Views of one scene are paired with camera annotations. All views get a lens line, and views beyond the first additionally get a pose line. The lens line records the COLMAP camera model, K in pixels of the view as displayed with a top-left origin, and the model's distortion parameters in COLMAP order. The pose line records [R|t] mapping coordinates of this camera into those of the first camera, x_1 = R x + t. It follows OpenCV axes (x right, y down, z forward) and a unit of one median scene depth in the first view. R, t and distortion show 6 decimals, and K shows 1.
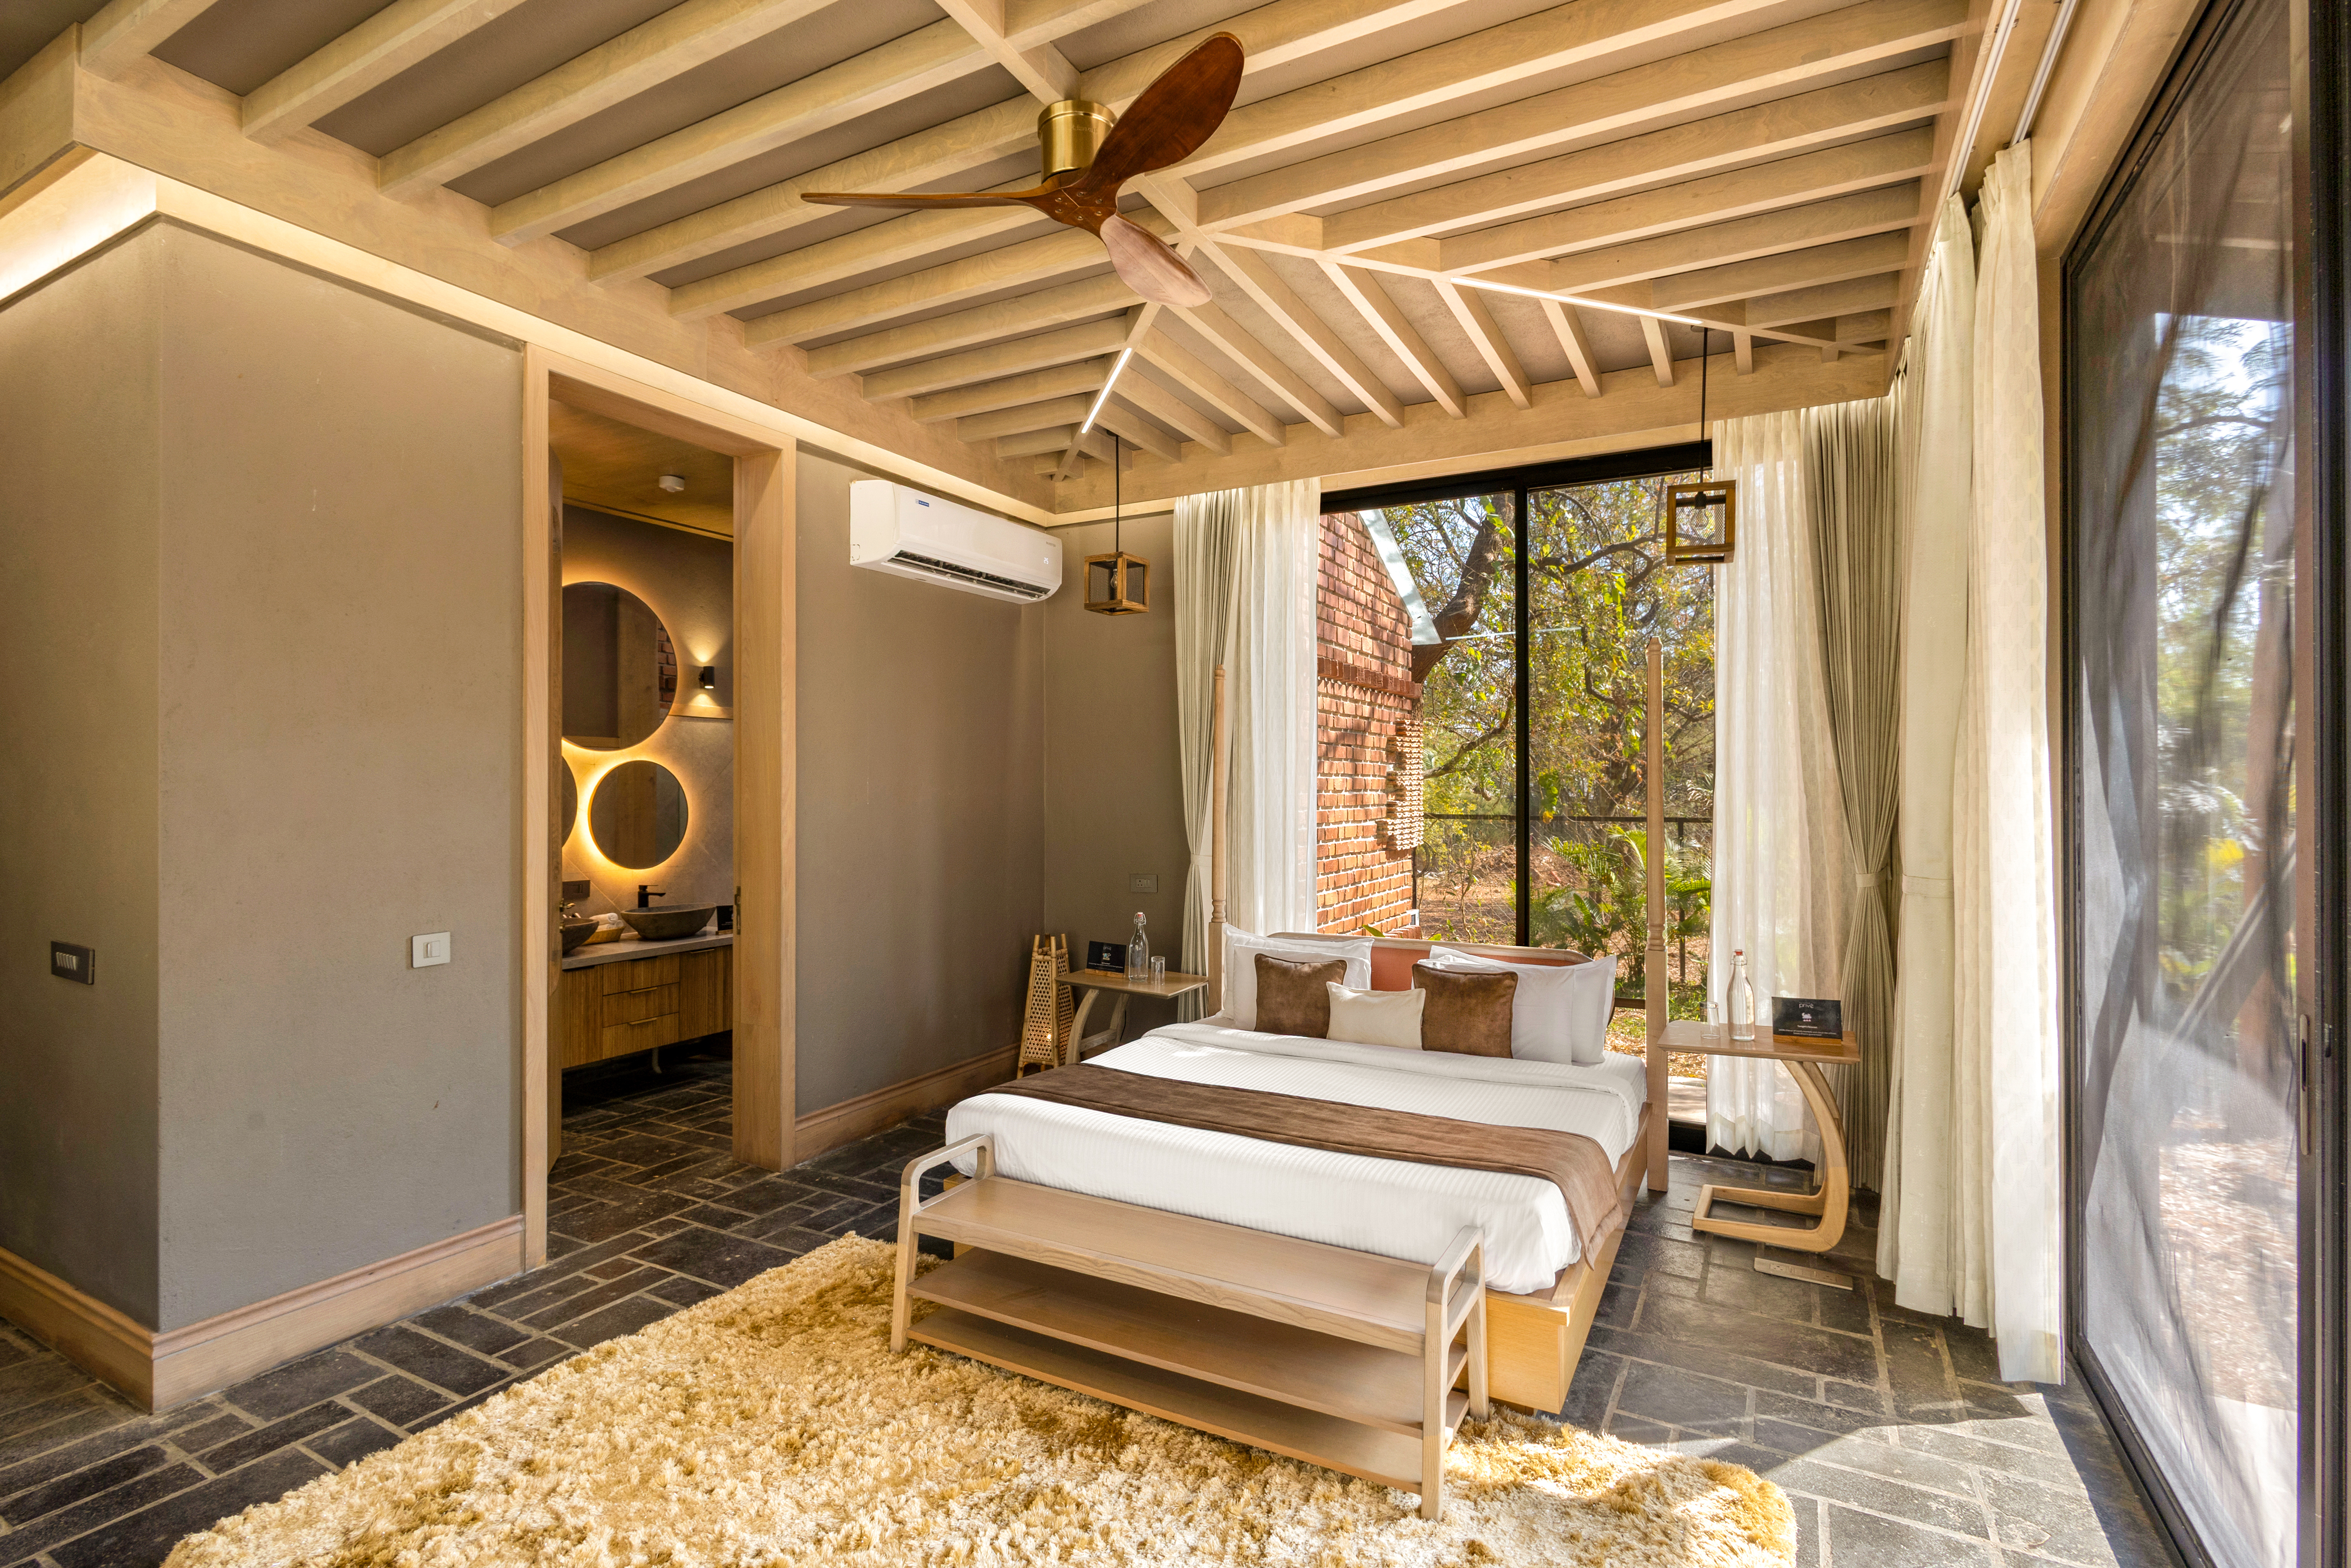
lens RADIAL K [[1090.3, 0, 1159.9], [0, 1090.3, 780.8], [0, 0, 1]] dist [0.010813, -0.003977]
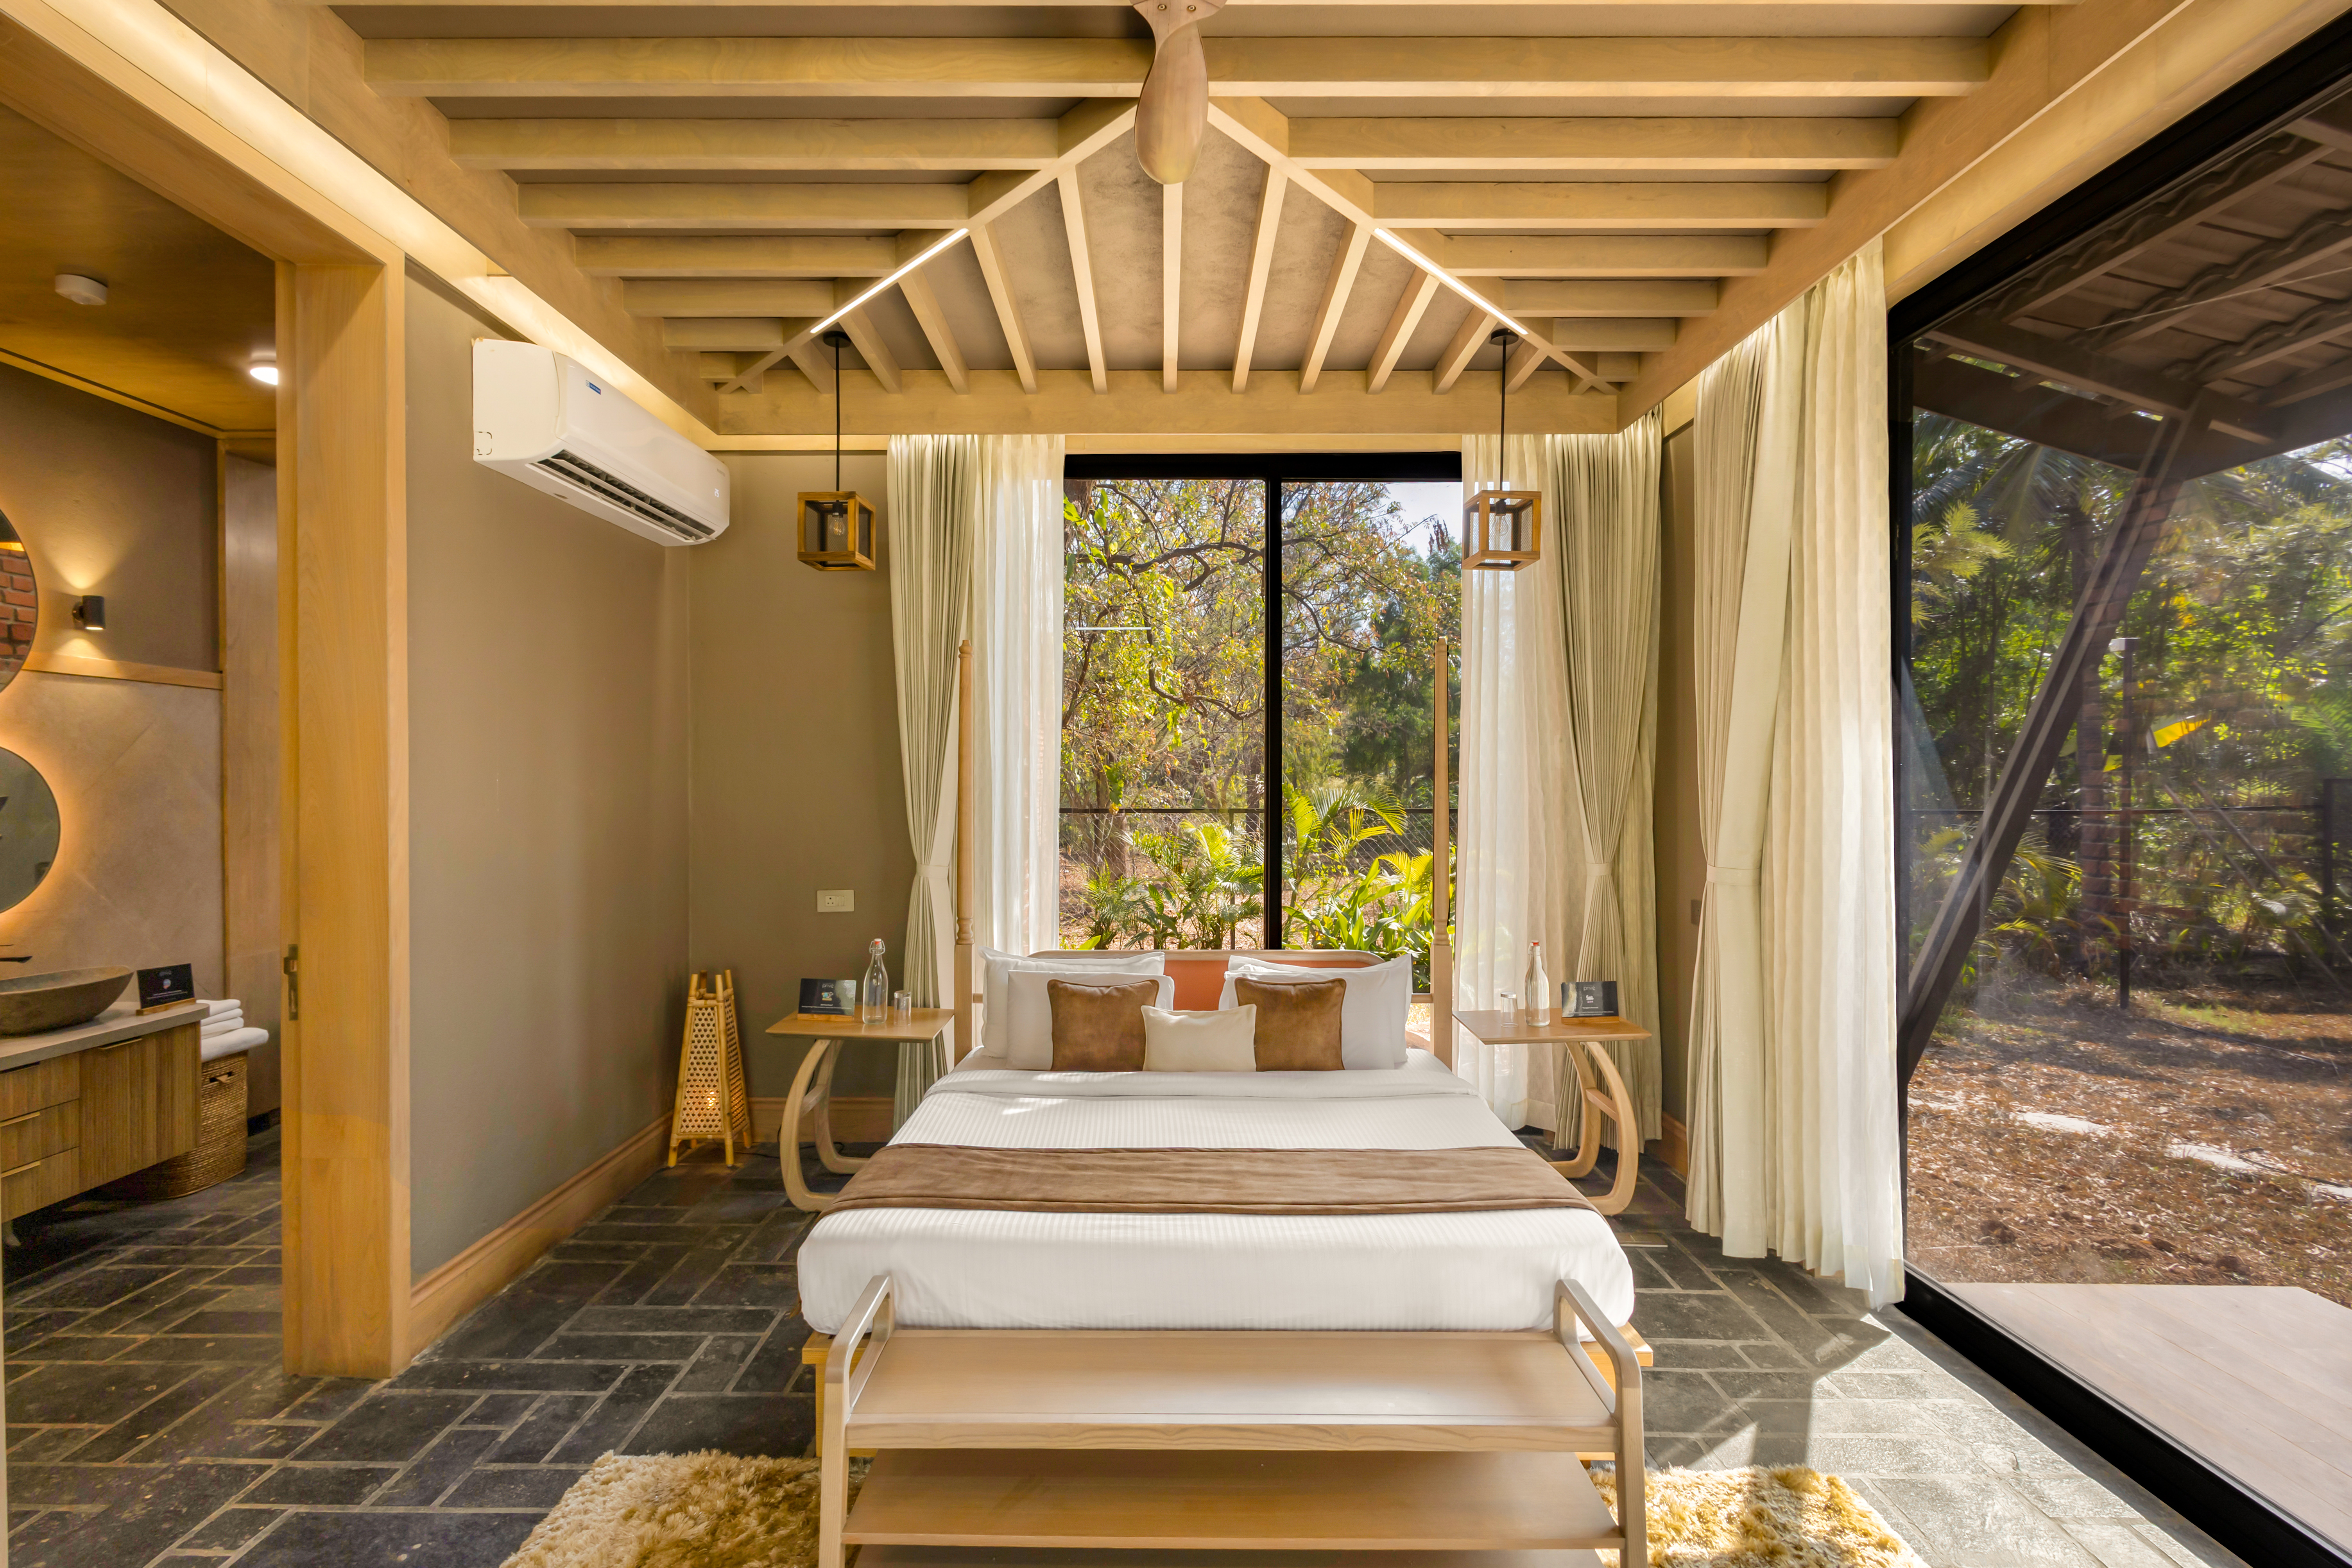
lens RADIAL K [[1090.8, 0, 1144.0], [0, 1090.8, 788.6], [0, 0, 1]] dist [0.010813, -0.003977]
pose [[0.884350, -0.004243, 0.466805, -0.251447], [-0.003100, 0.999883, 0.014960, -0.005116], [-0.466814, -0.014677, 0.884234, 0.212147]]
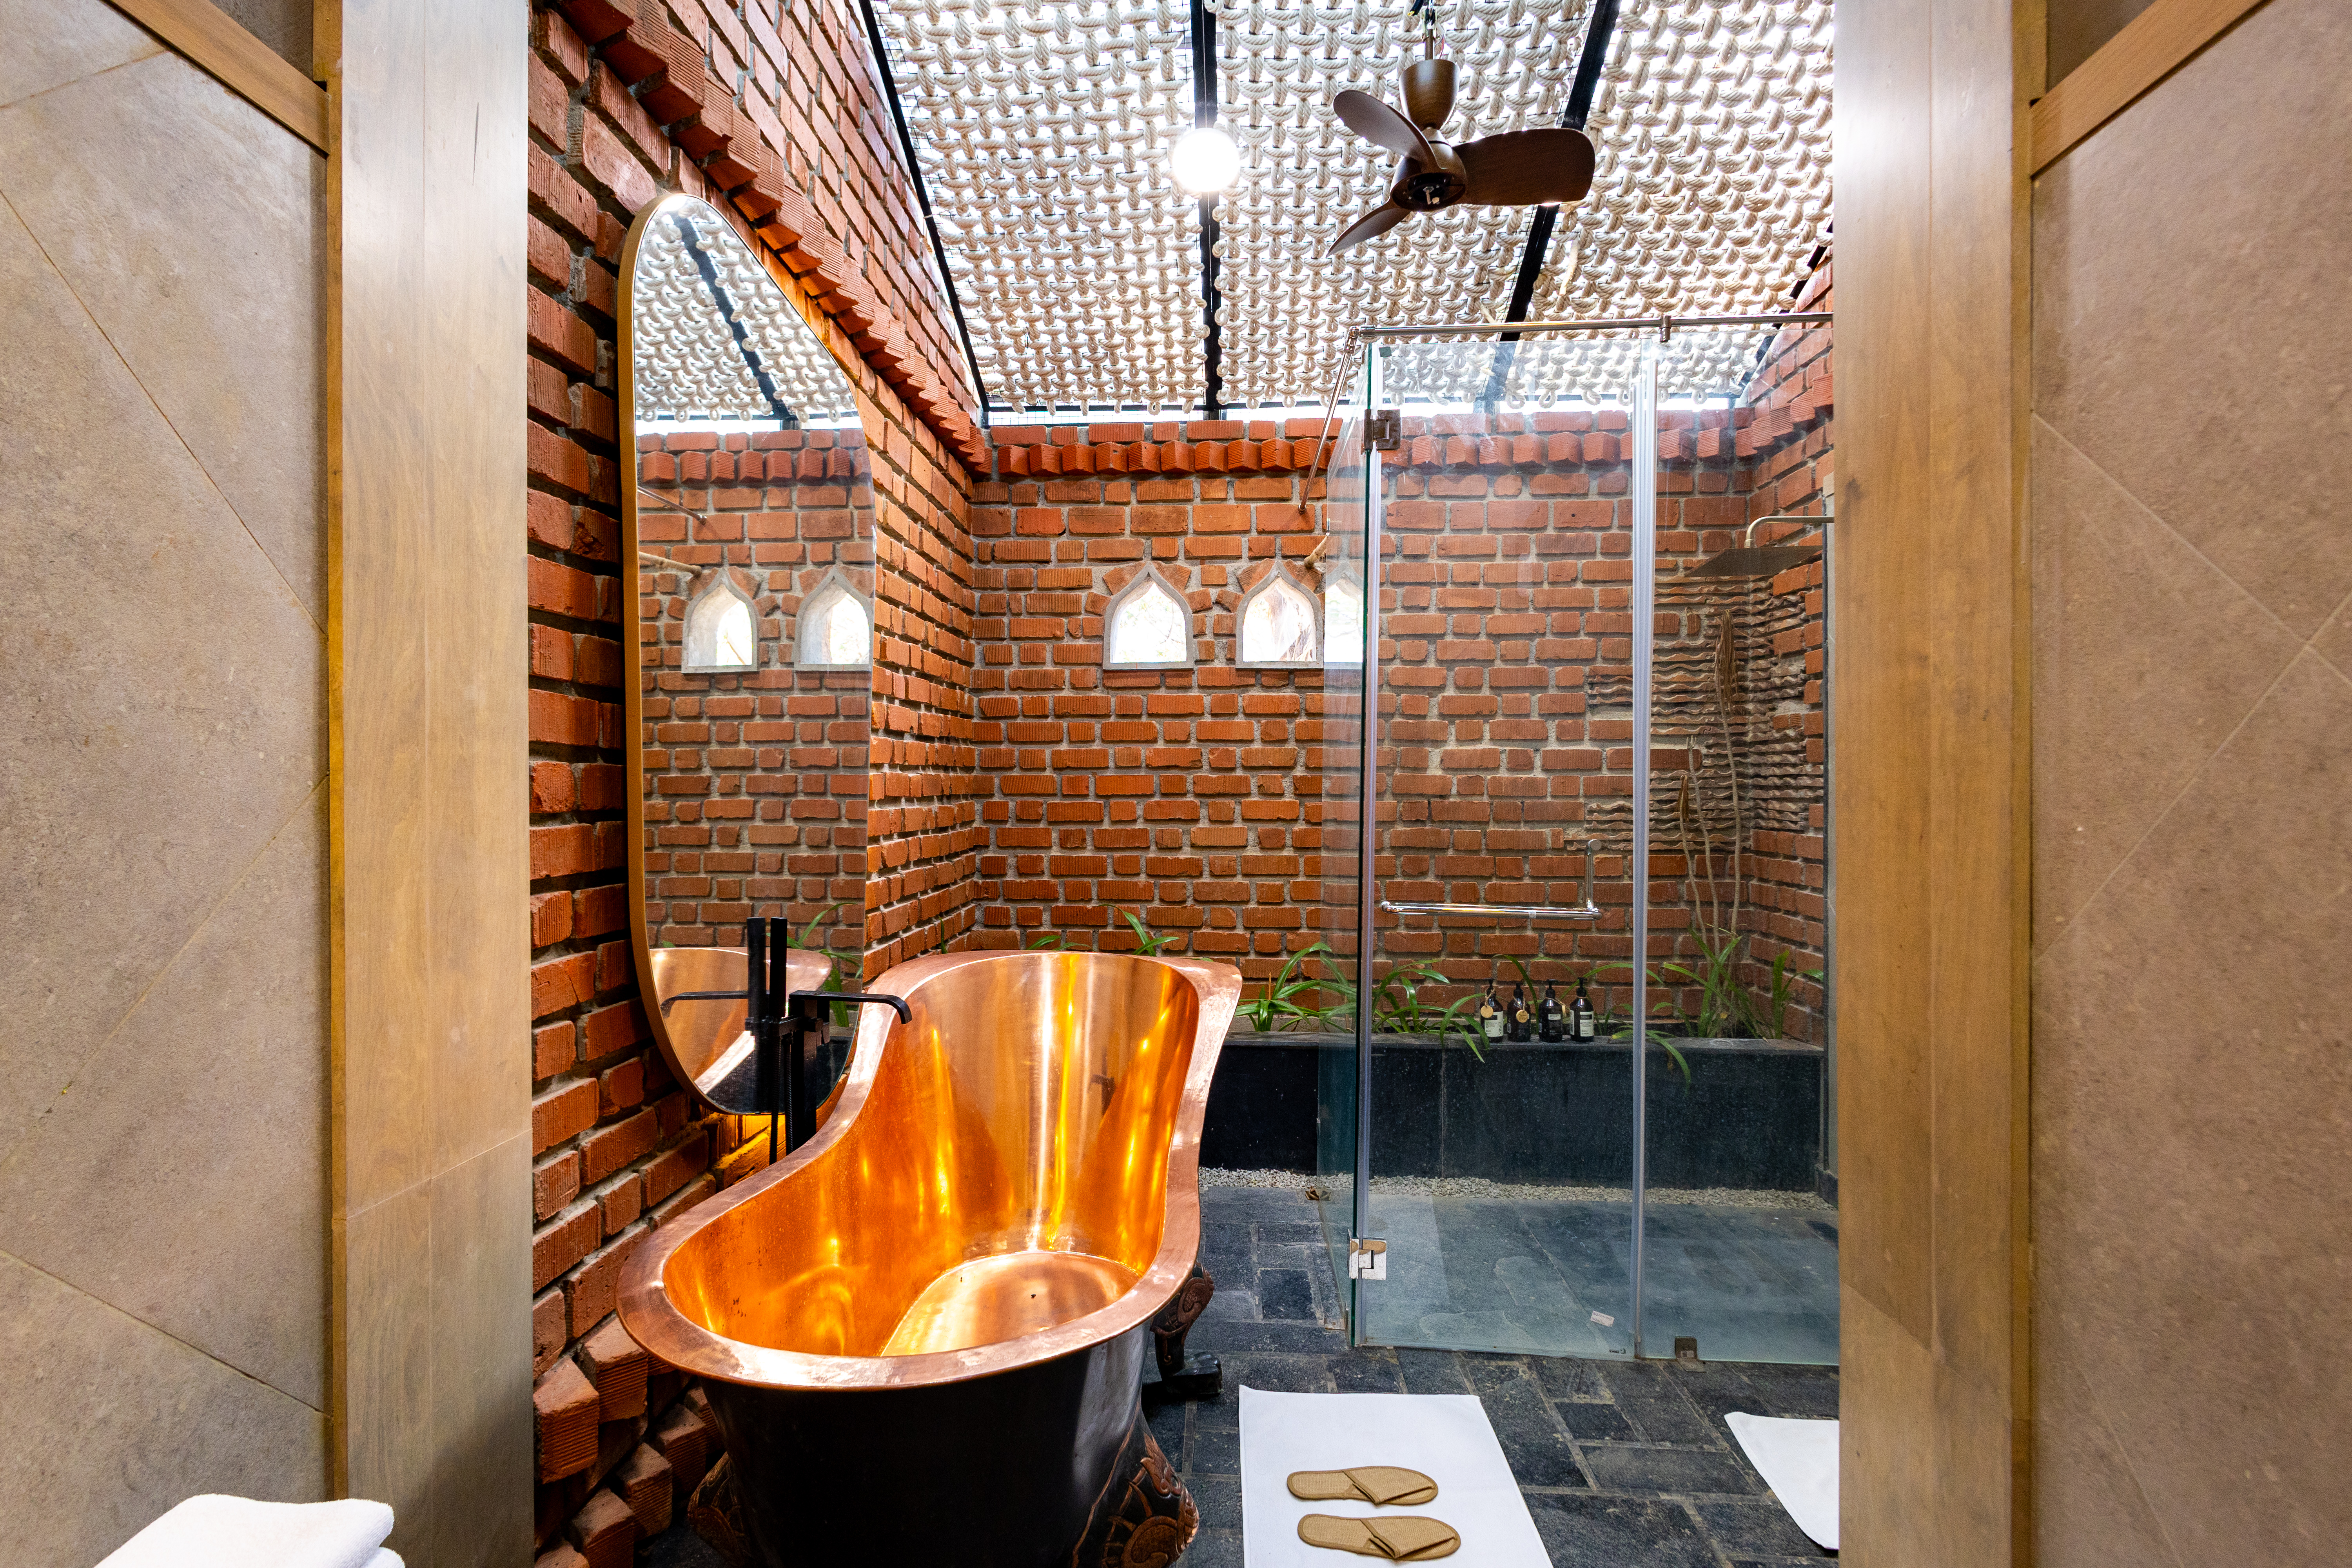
lens RADIAL K [[1090.8, 0, 1170.1], [0, 1090.8, 784.3], [0, 0, 1]] dist [0.010813, -0.003977]
pose [[0.908805, 0.000547, 0.417220, -0.463290], [-0.004989, 0.999942, 0.009557, 0.067104], [-0.417191, -0.010767, 0.908755, 1.211361]]
